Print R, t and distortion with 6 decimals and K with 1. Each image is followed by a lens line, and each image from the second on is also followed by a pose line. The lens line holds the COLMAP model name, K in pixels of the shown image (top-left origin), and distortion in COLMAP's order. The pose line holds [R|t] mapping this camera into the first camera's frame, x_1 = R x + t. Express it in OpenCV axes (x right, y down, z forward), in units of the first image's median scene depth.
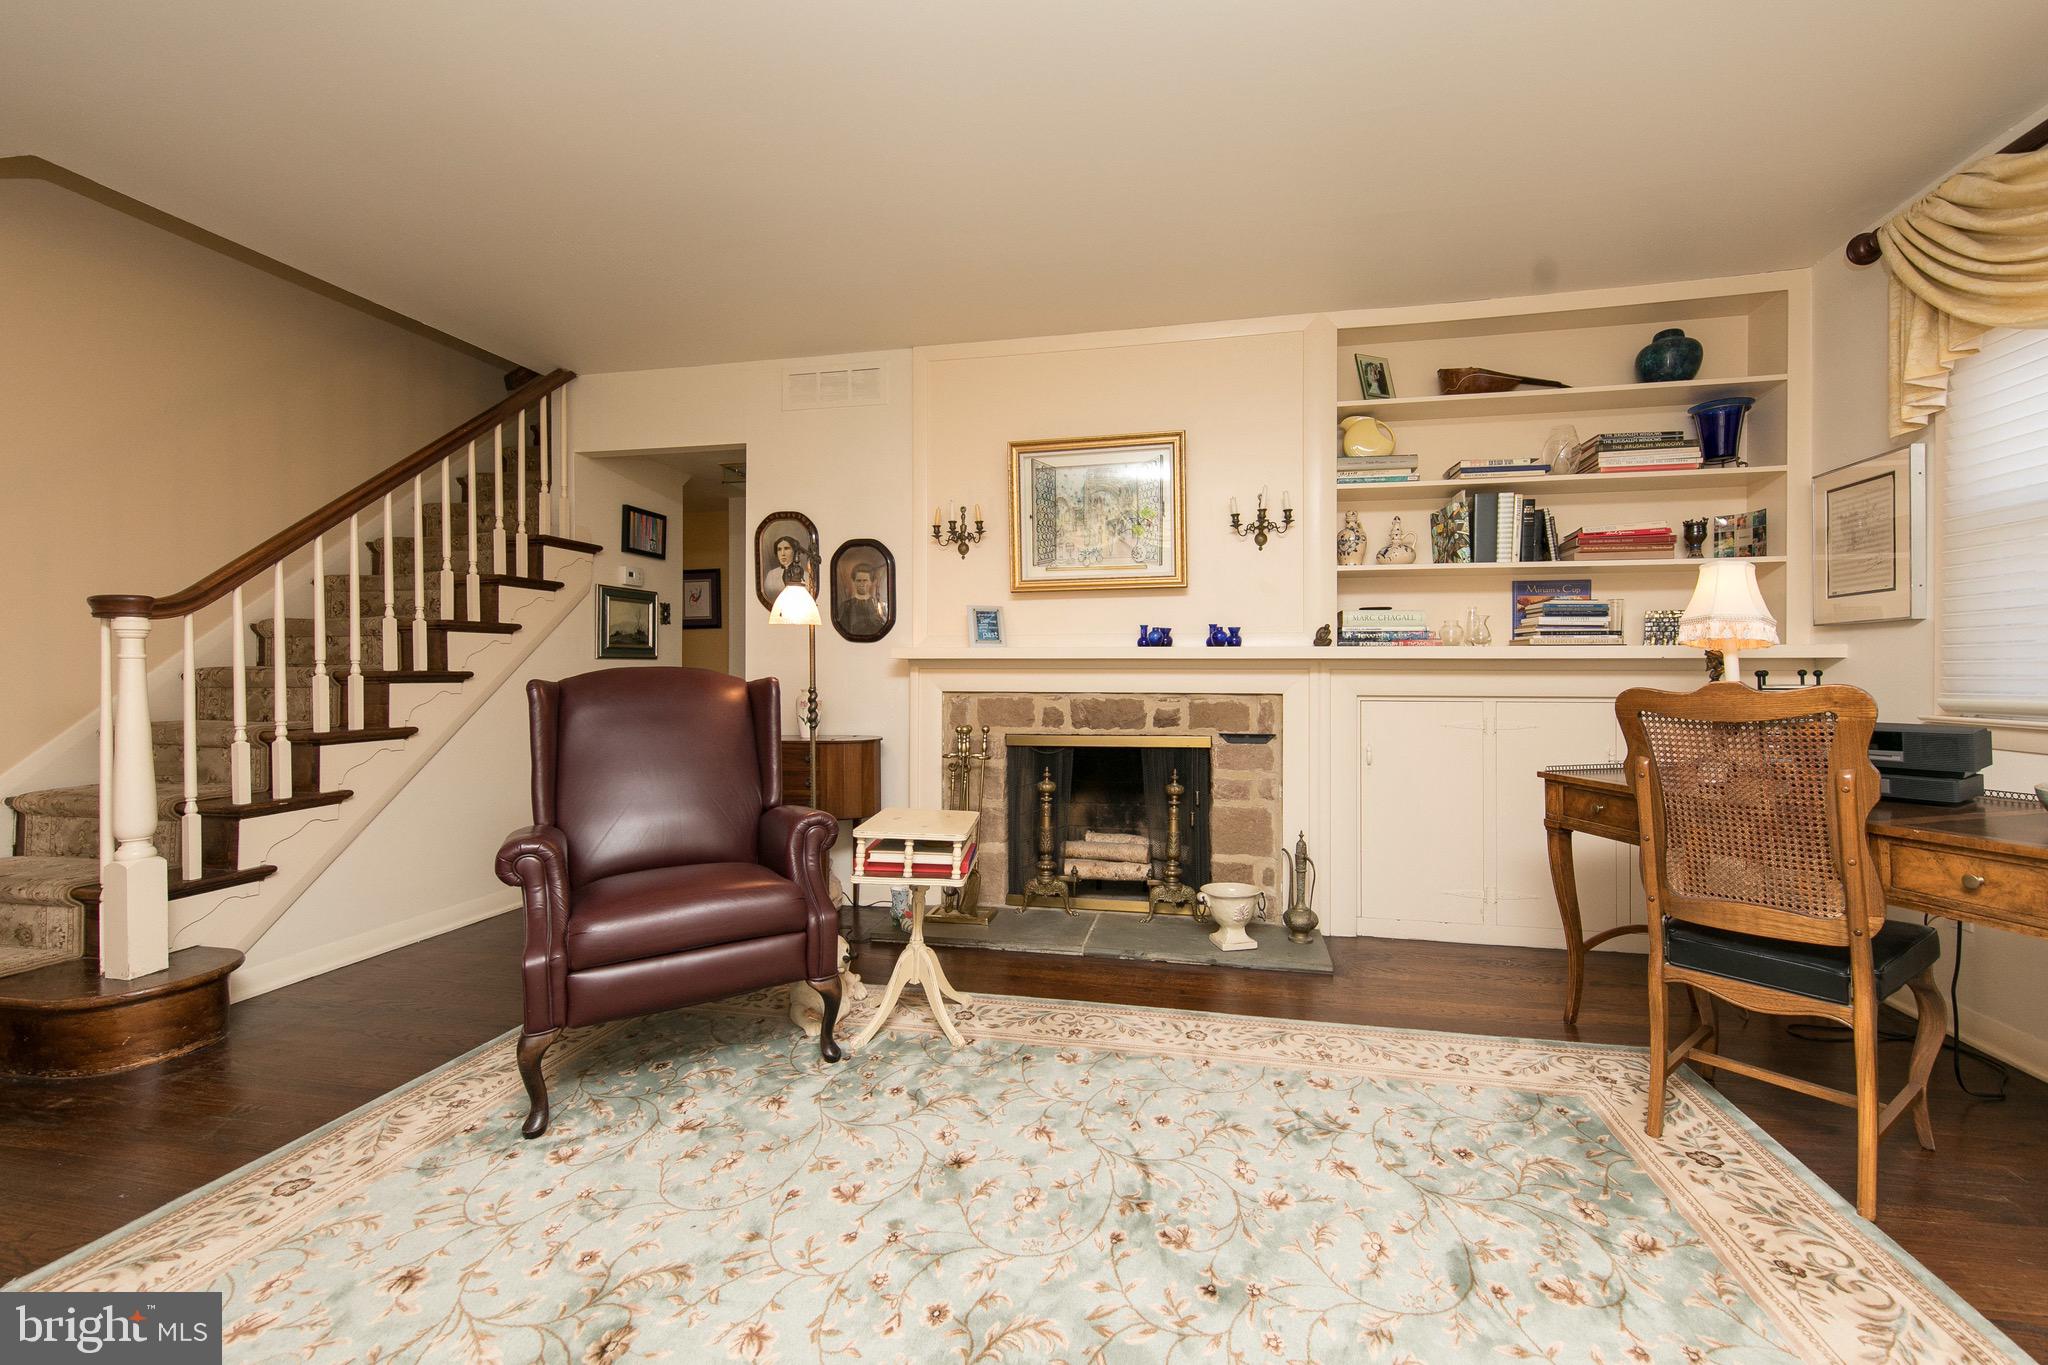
lens RADIAL K [[804.1, 0, 1029.8], [0, 804.1, 672.5], [0, 0, 1]] dist [0.004752, 0.000396]
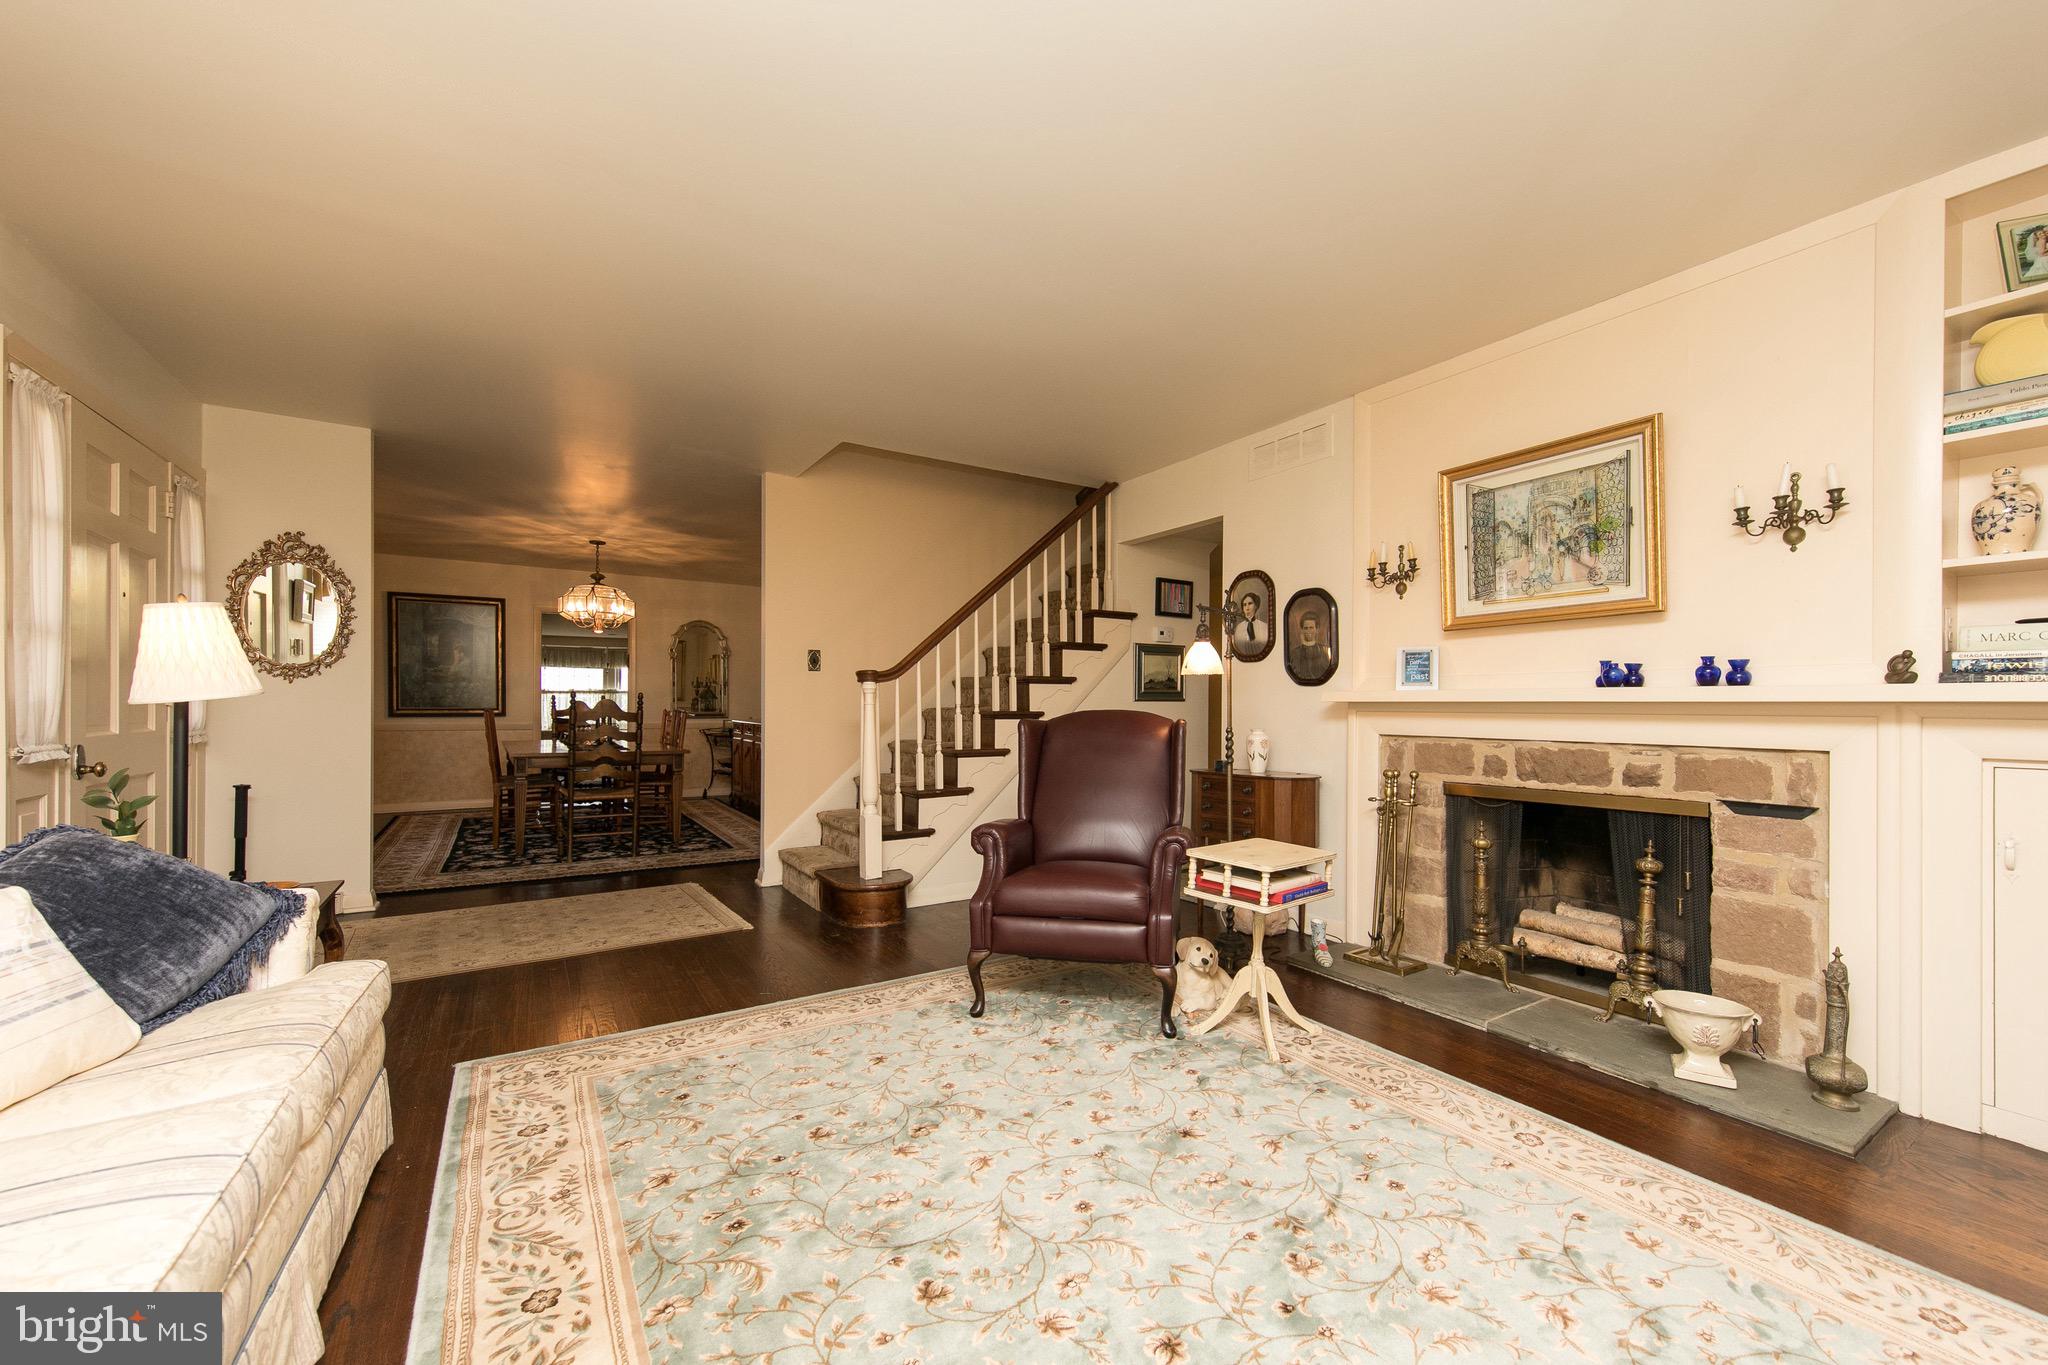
lens RADIAL K [[772.3, 0, 1020.3], [0, 772.3, 710.9], [0, 0, 1]] dist [0.008706, -0.000792]
pose [[0.701949, 0.005438, -0.712206, 0.311974], [-0.003902, 0.999985, 0.003790, -0.009020], [0.712216, 0.000119, 0.701960, 0.015817]]
